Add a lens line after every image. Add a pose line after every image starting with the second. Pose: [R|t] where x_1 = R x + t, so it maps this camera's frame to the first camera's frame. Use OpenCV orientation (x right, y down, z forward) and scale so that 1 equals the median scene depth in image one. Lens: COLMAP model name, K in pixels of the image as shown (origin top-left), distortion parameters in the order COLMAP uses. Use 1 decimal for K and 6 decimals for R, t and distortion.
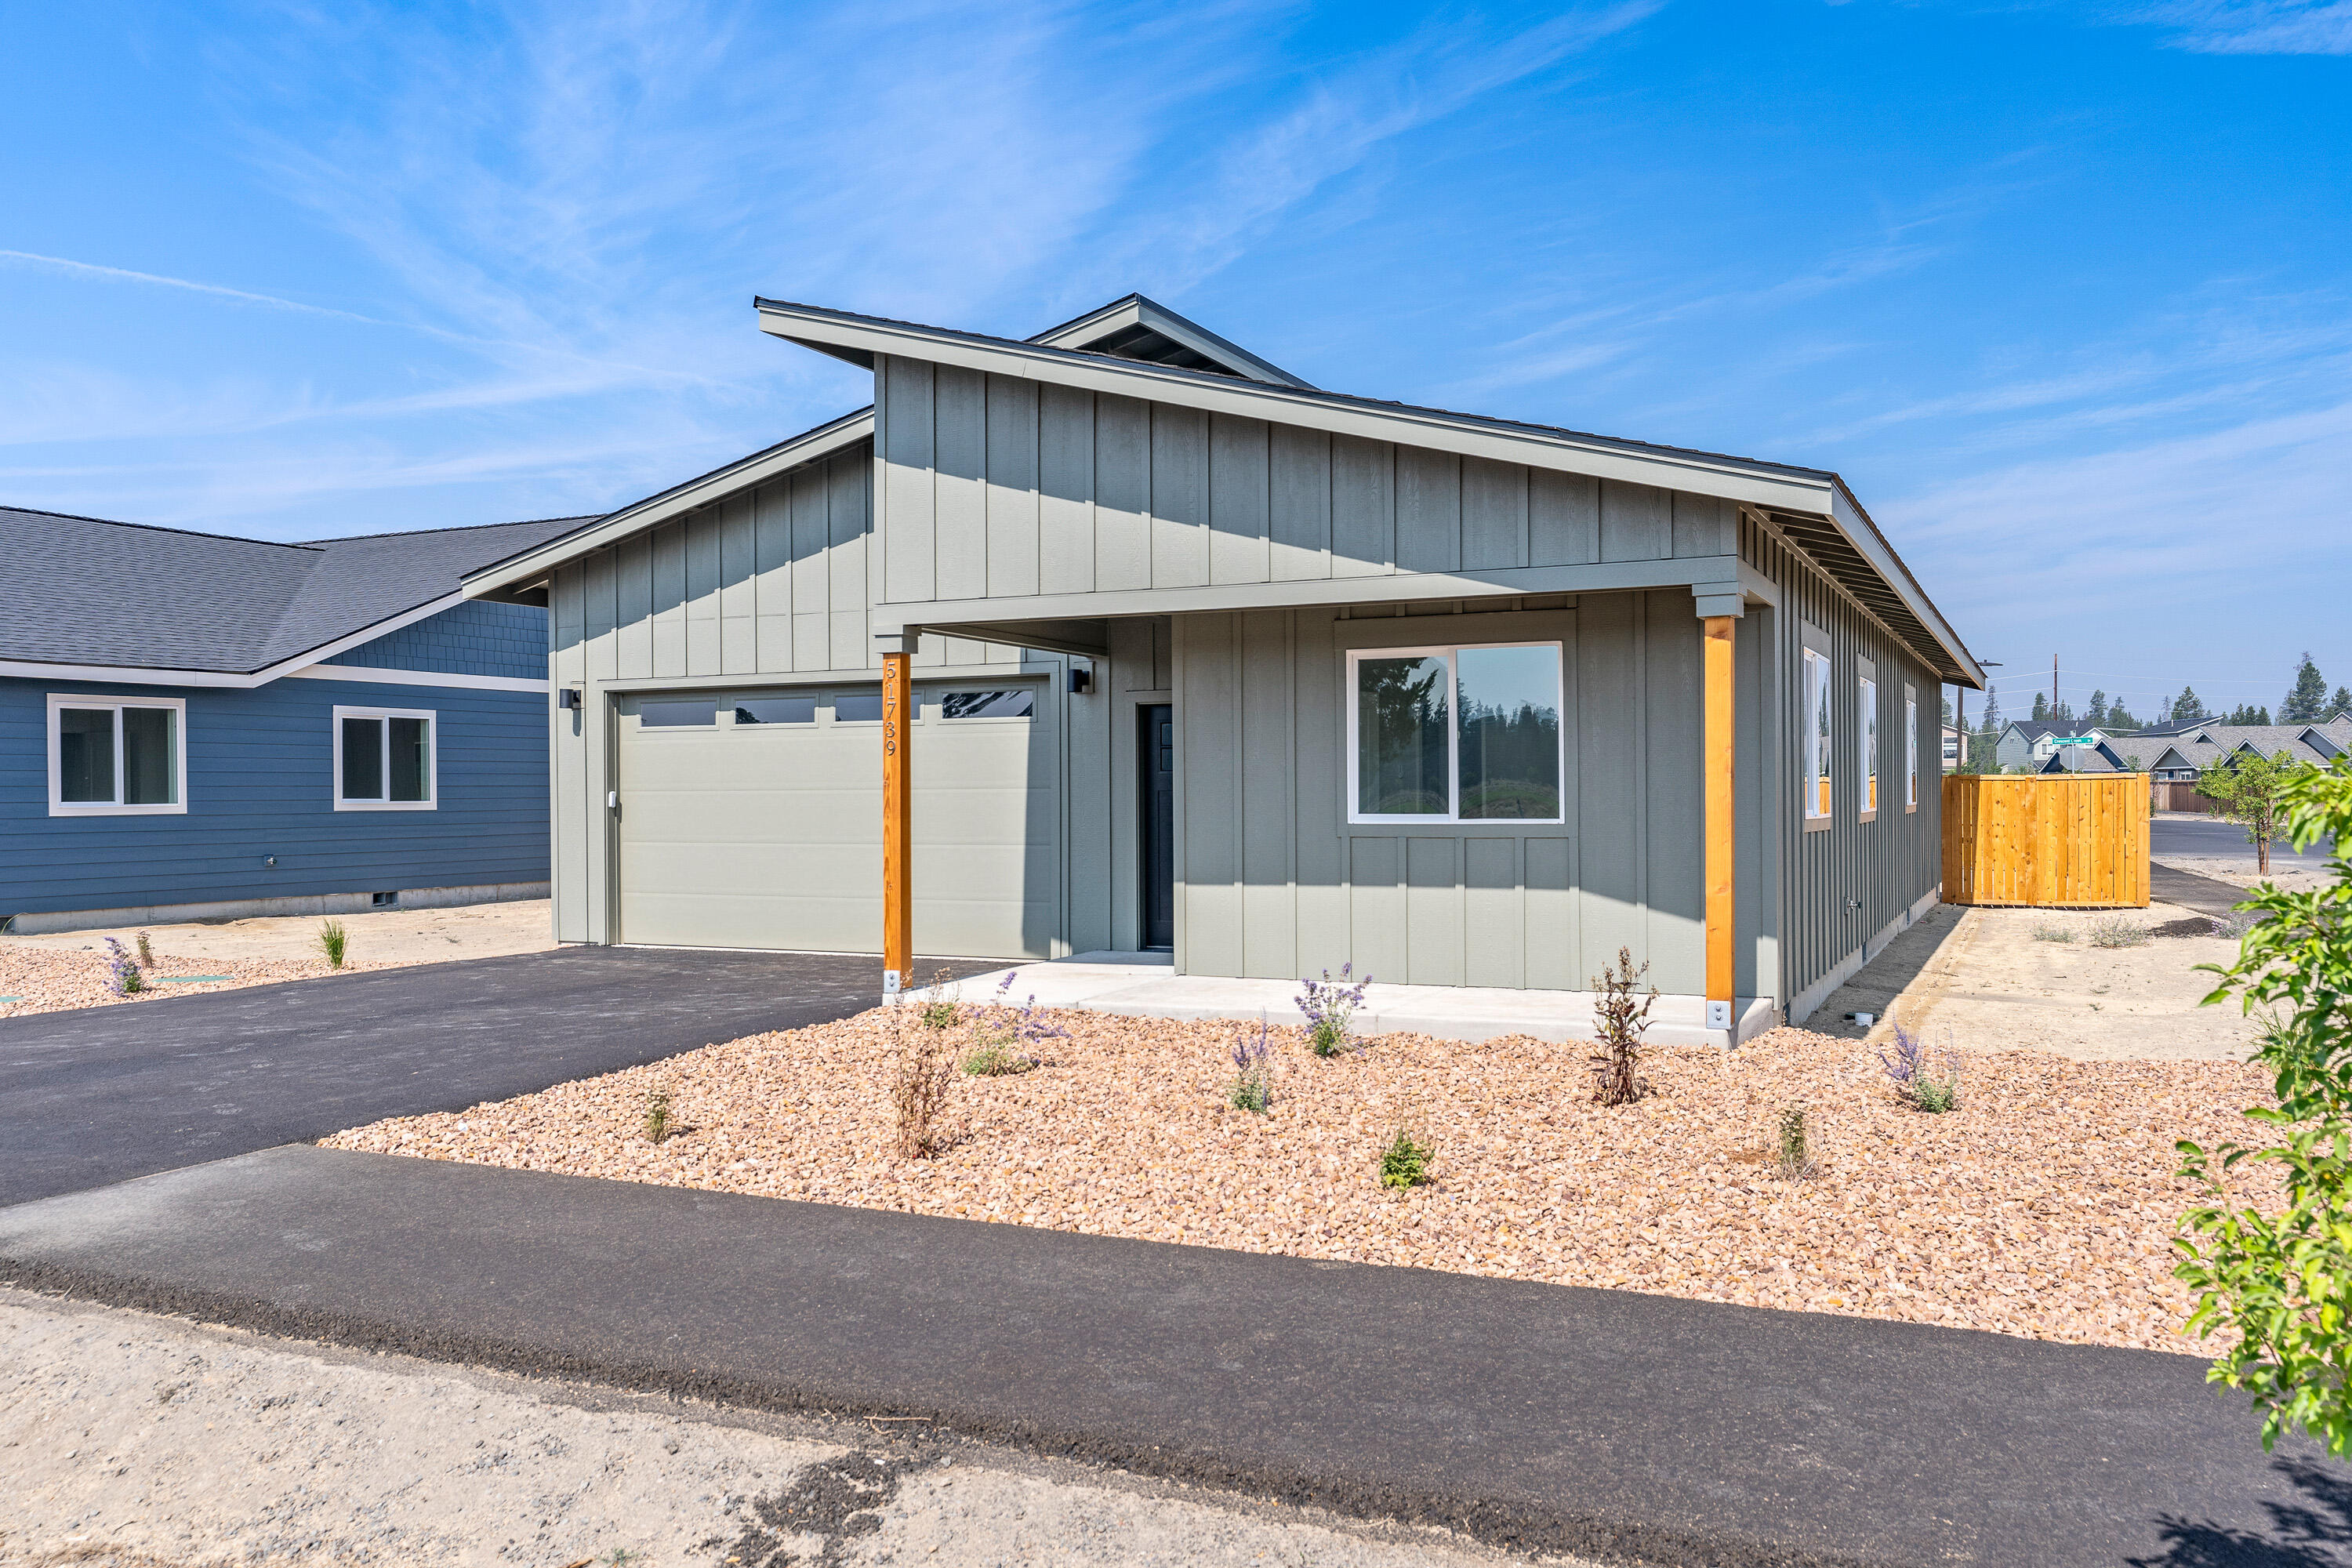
lens RADIAL K [[1835.2, 0, 1185.2], [0, 1835.2, 793.4], [0, 0, 1]] dist [-0.010899, -0.002106]
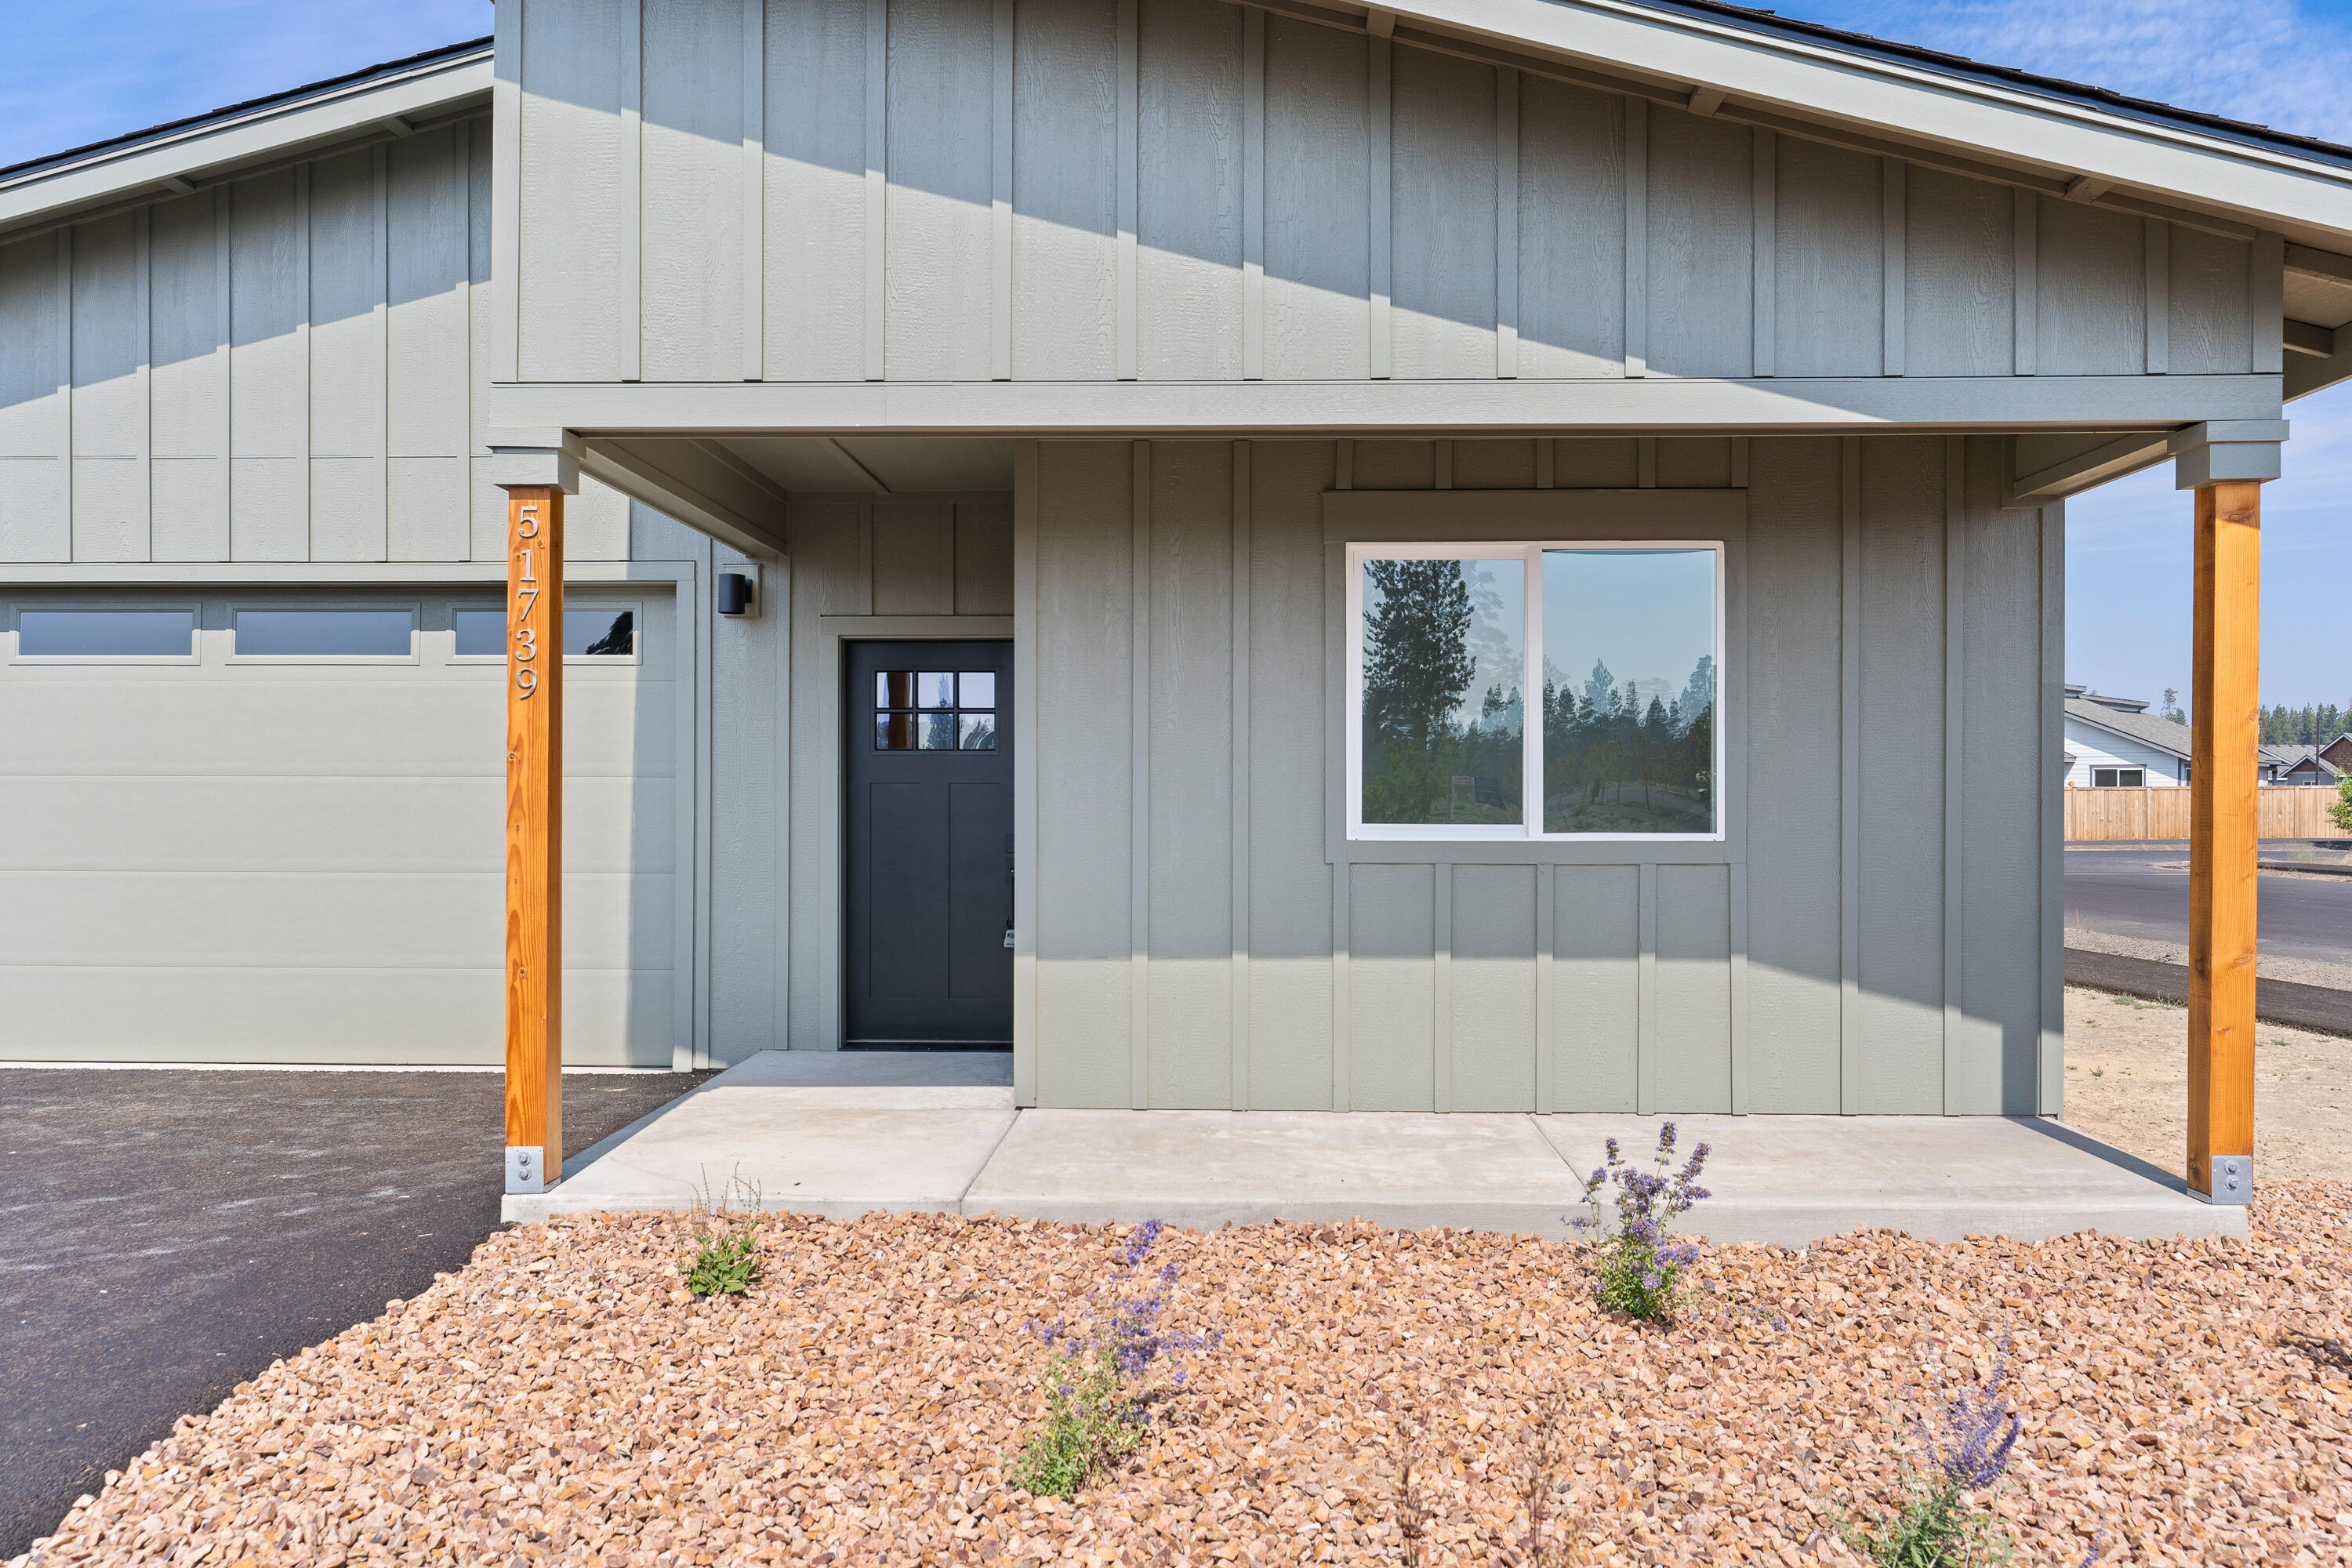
lens RADIAL K [[1803.5, 0, 1185.3], [0, 1803.5, 795.7], [0, 0, 1]] dist [0.004114, 0.000277]
pose [[0.918752, 0.007754, 0.394758, -0.164829], [-0.007823, 0.999968, -0.001435, 0.003224], [-0.394757, -0.001770, 0.918784, 0.434435]]
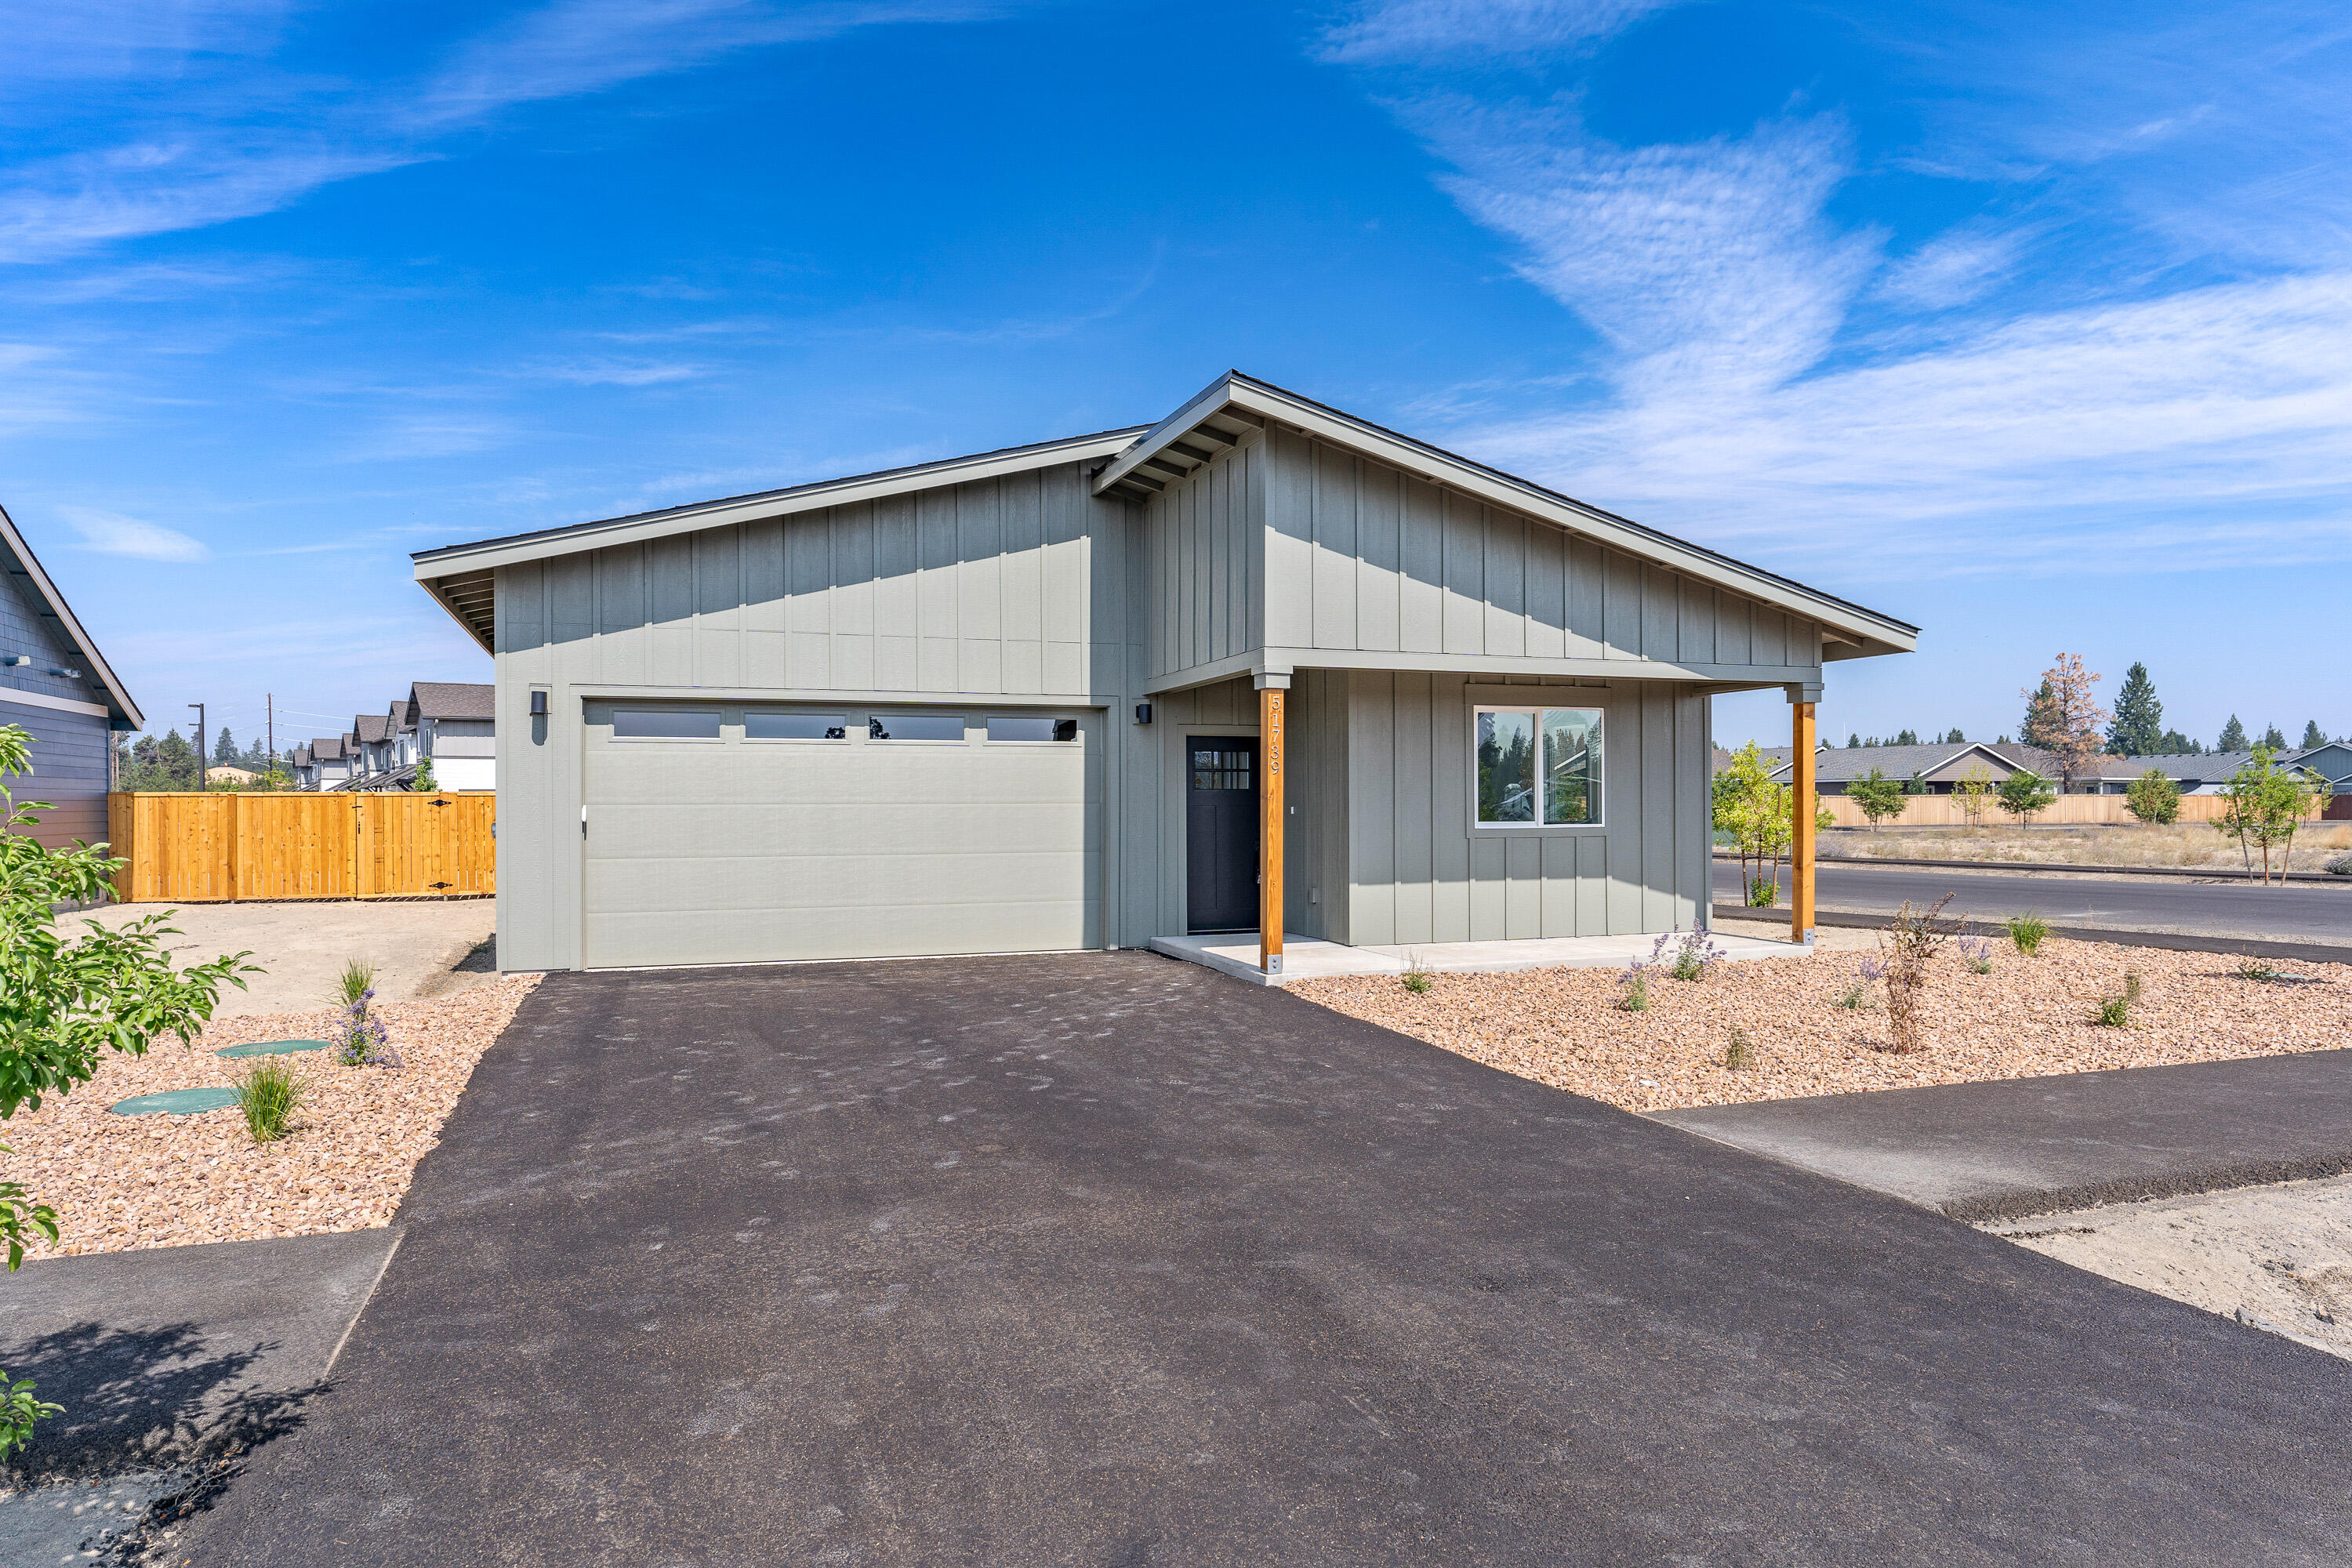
lens RADIAL K [[1460.6, 0, 1179.8], [0, 1460.6, 793.0], [0, 0, 1]] dist [0.015597, -0.002762]
pose [[0.703959, 0.009932, 0.710171, -0.770470], [-0.000550, 0.999910, -0.013440, 0.003873], [-0.710240, 0.009071, 0.703901, 0.325356]]
